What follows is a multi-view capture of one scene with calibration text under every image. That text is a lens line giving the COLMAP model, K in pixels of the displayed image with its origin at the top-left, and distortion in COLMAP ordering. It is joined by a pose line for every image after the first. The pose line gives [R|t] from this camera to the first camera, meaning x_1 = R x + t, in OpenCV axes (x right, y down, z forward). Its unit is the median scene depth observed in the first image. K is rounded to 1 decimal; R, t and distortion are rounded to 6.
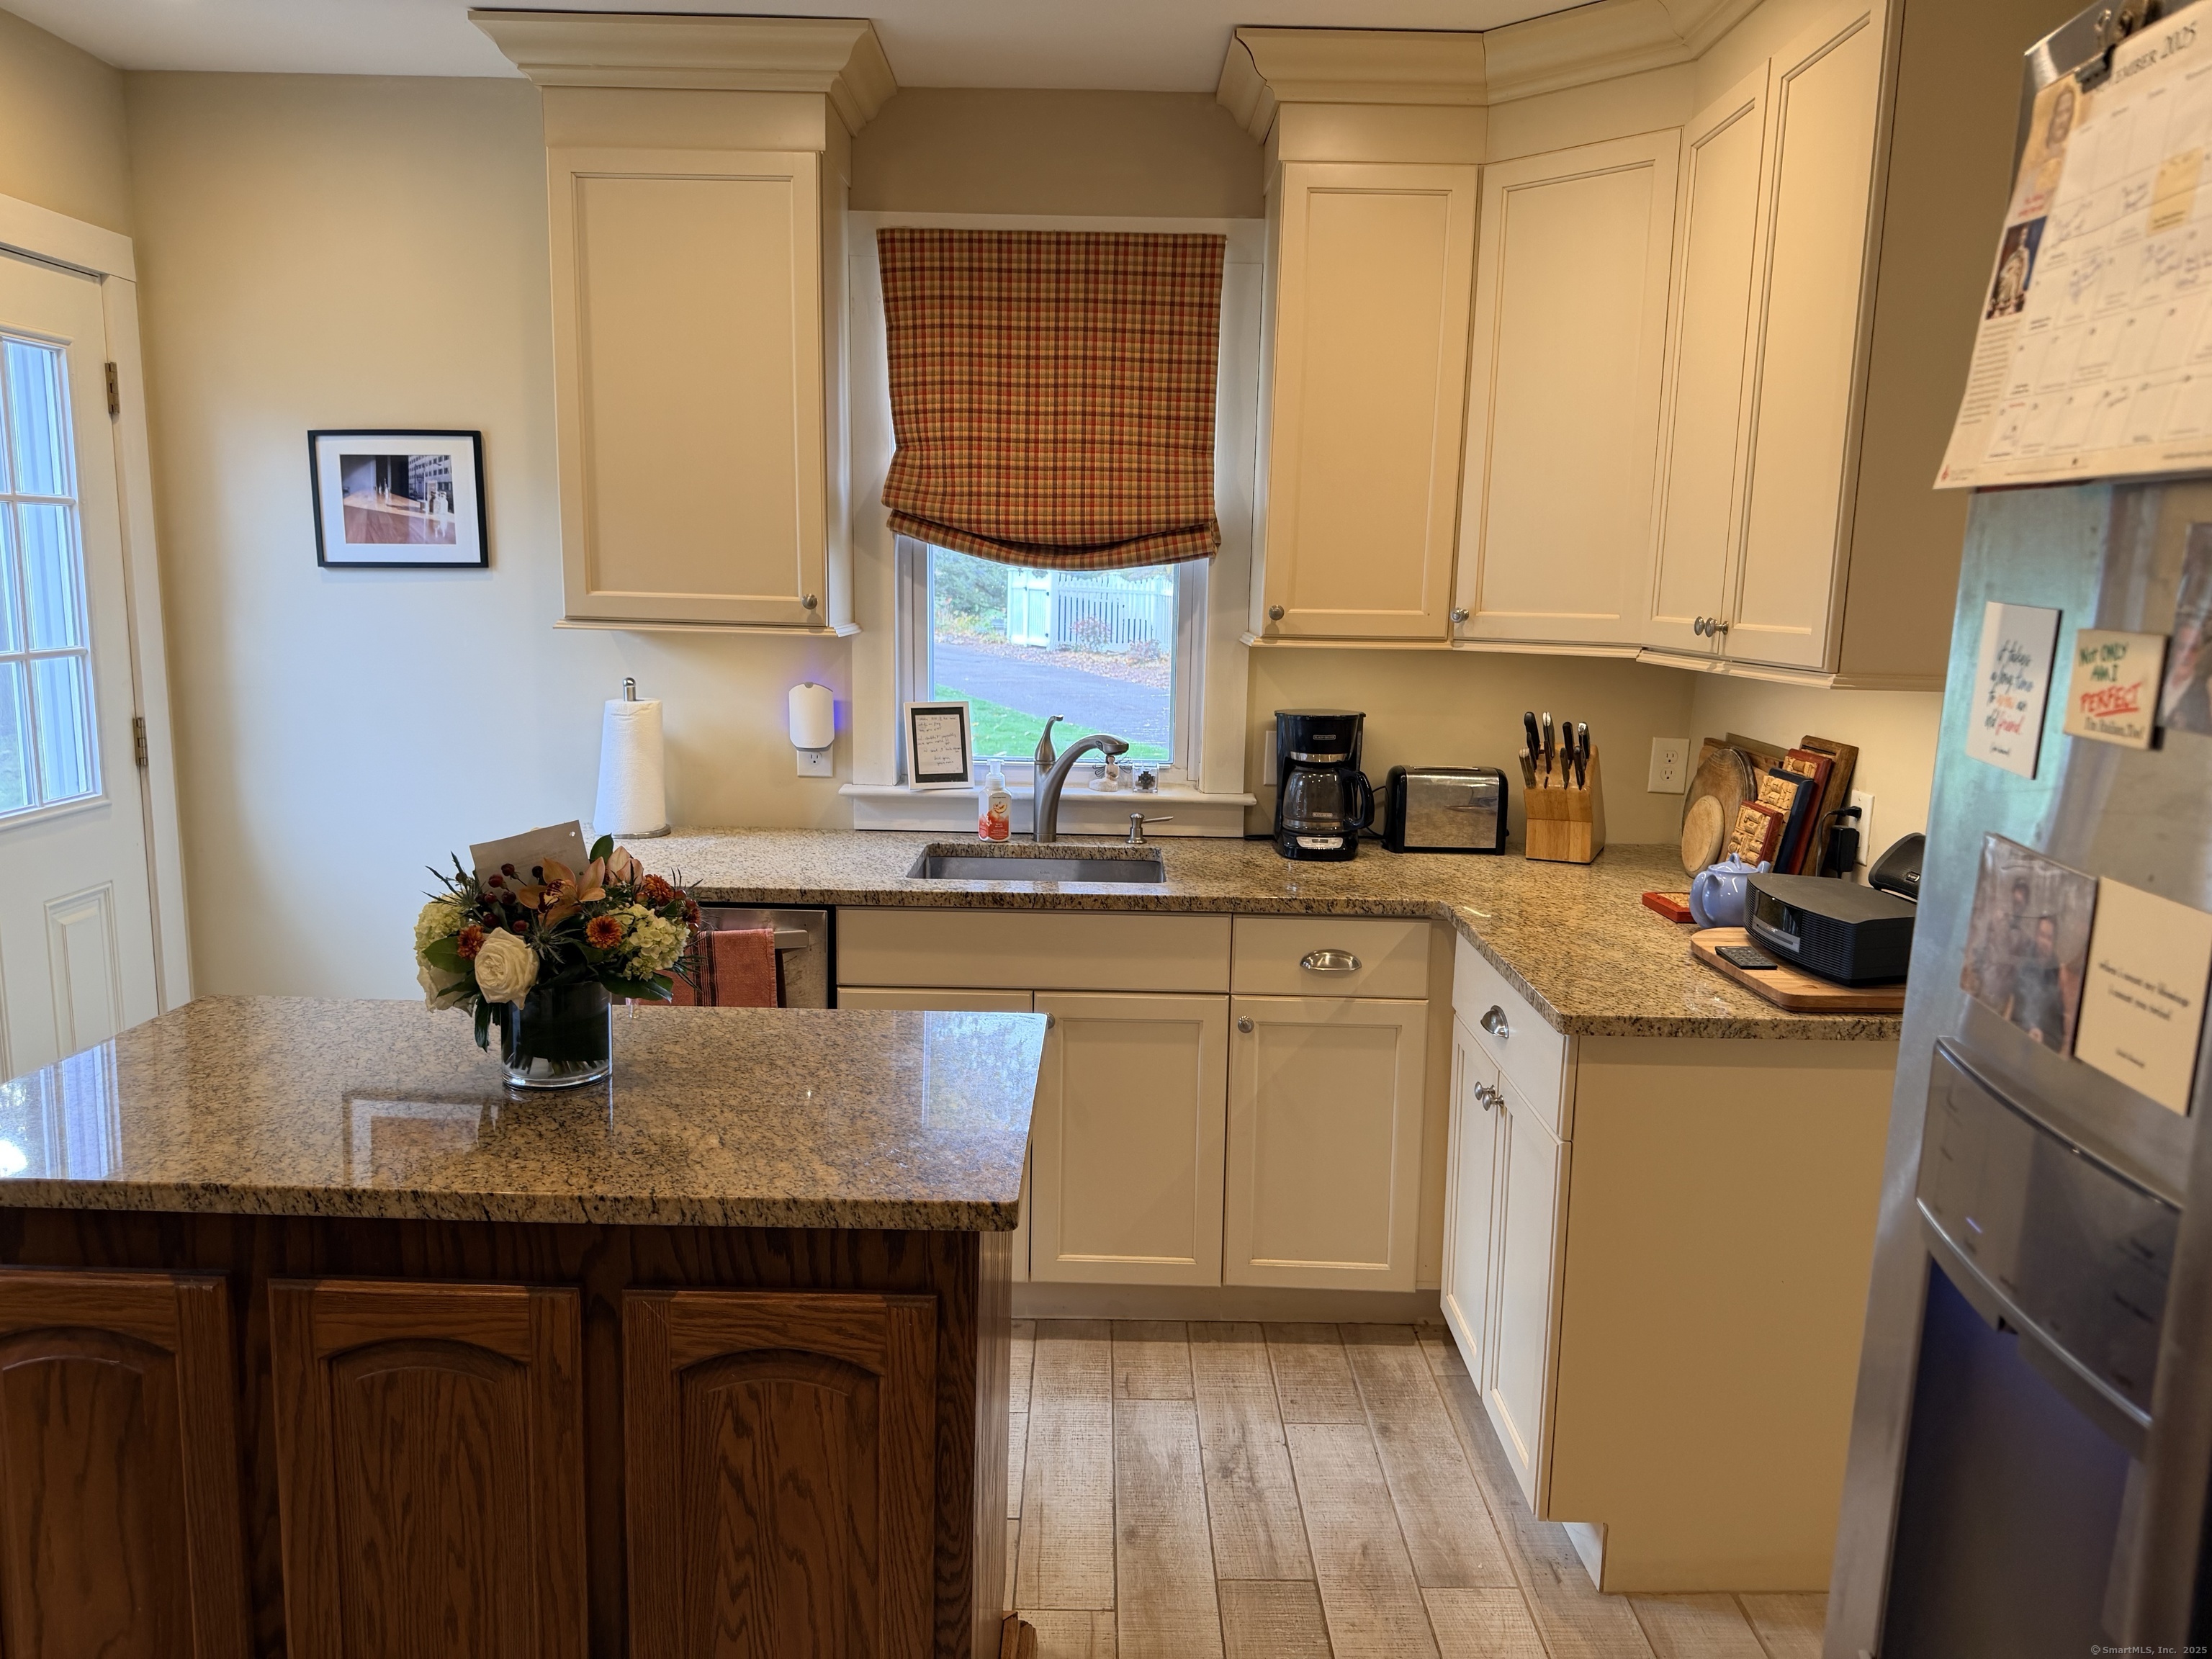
lens RADIAL K [[1546.9, 0, 1099.4], [0, 1546.9, 843.0], [0, 0, 1]] dist [0.012516, -0.004878]
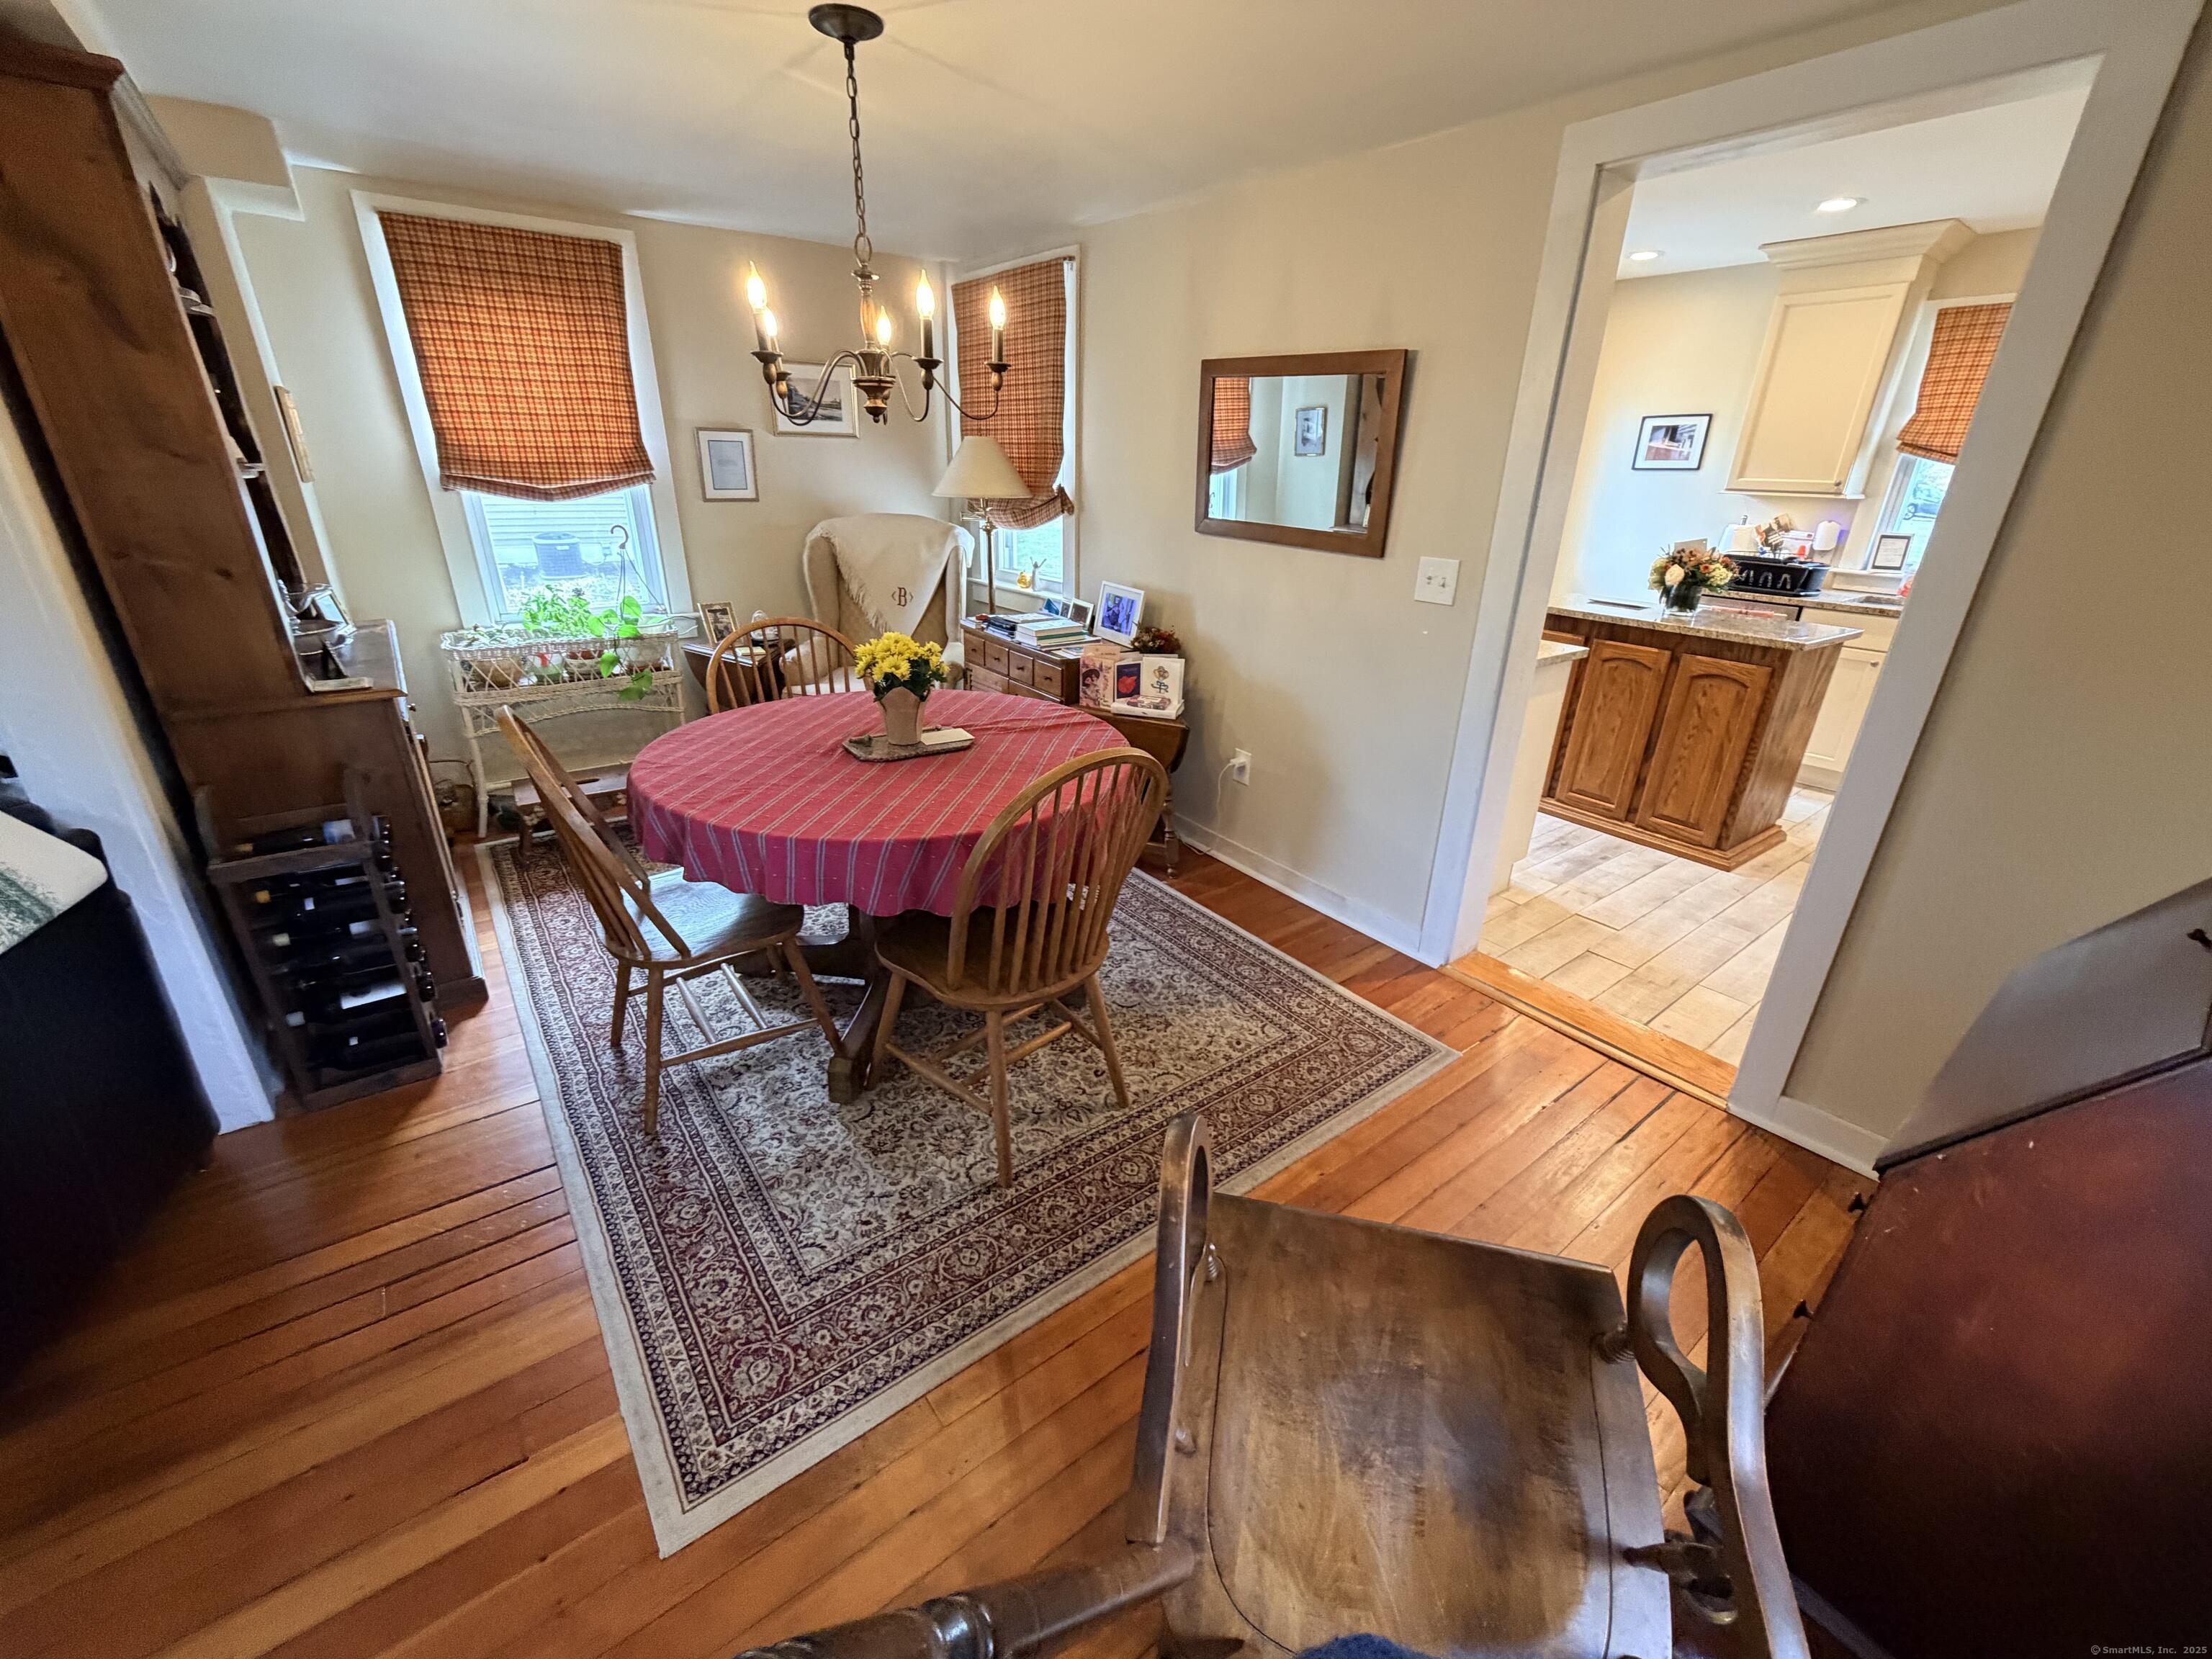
lens RADIAL K [[883.3, 0, 1113.8], [0, 883.3, 828.6], [0, 0, 1]] dist [0.001193, -0.000583]
pose [[0.608706, 0.295225, -0.736424, 0.292090], [-0.147134, 0.954096, 0.260870, 0.162464], [0.779634, -0.050441, 0.624201, -0.760973]]
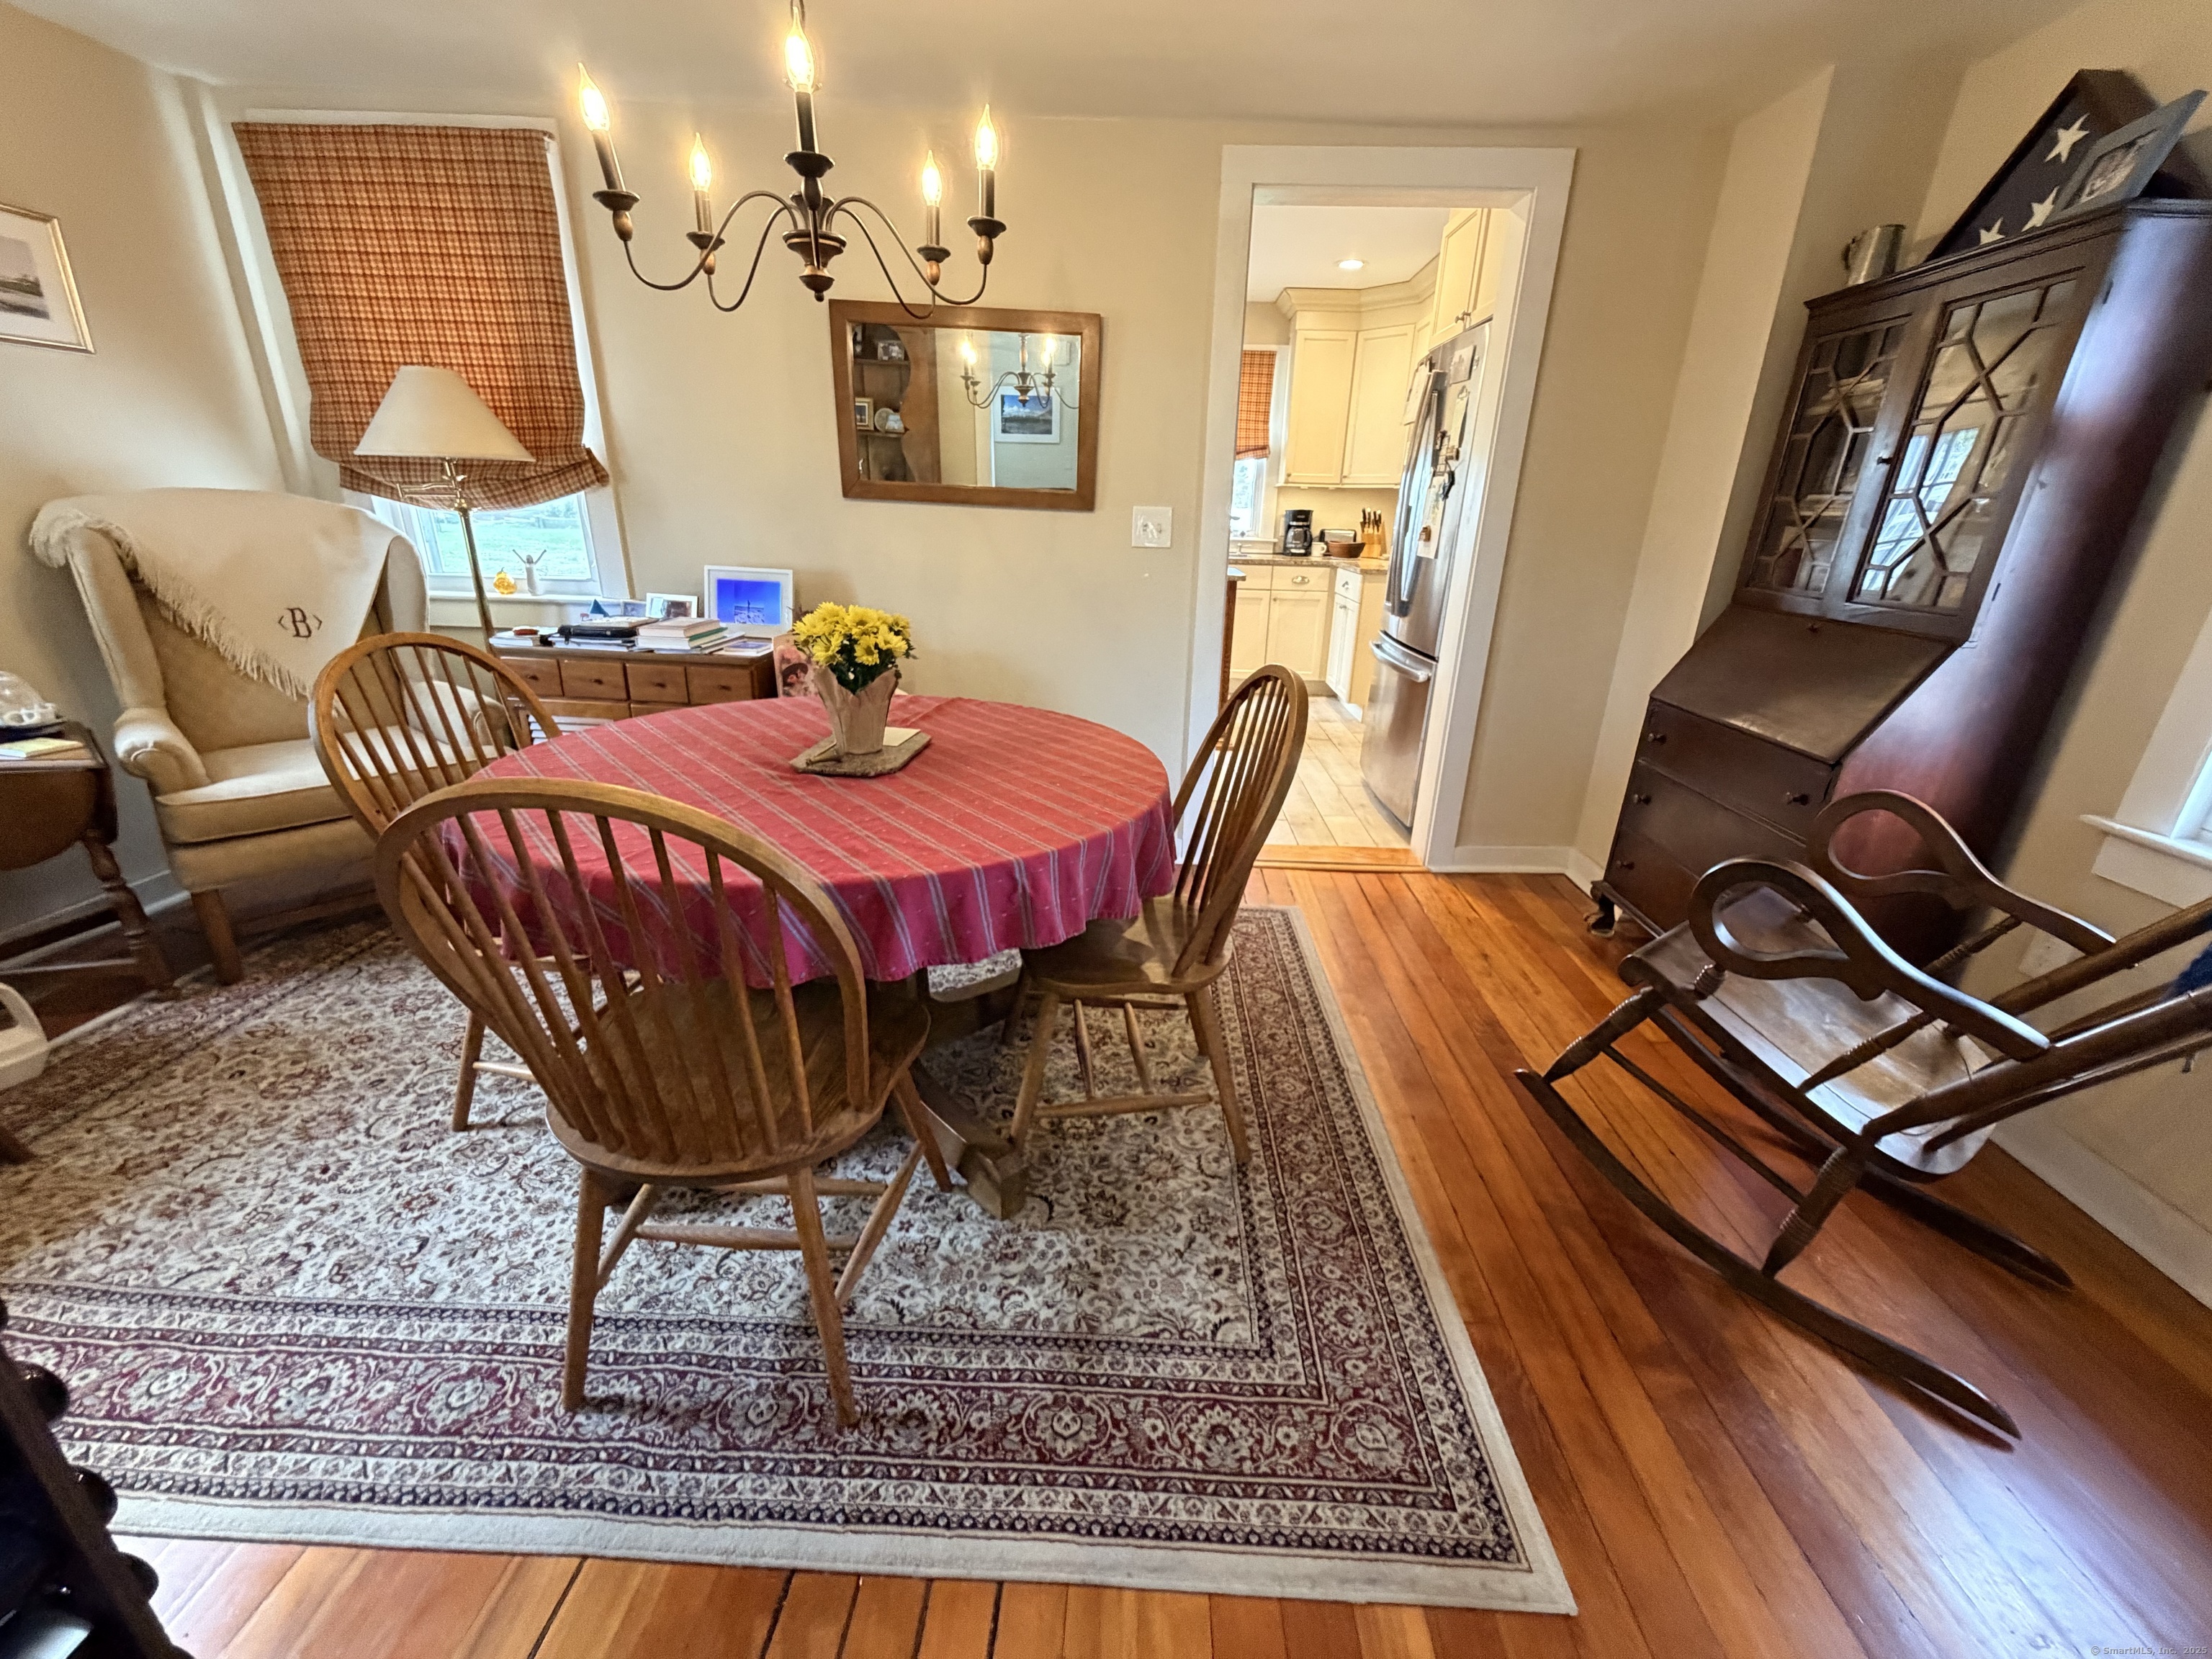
lens RADIAL K [[883.3, 0, 1106.7], [0, 883.3, 832.9], [0, 0, 1]] dist [0.001193, -0.000583]
pose [[0.999277, 0.014286, -0.035245, -0.187873], [-0.007784, 0.983975, 0.178138, 0.259567], [0.037225, -0.177734, 0.983374, -0.965731]]
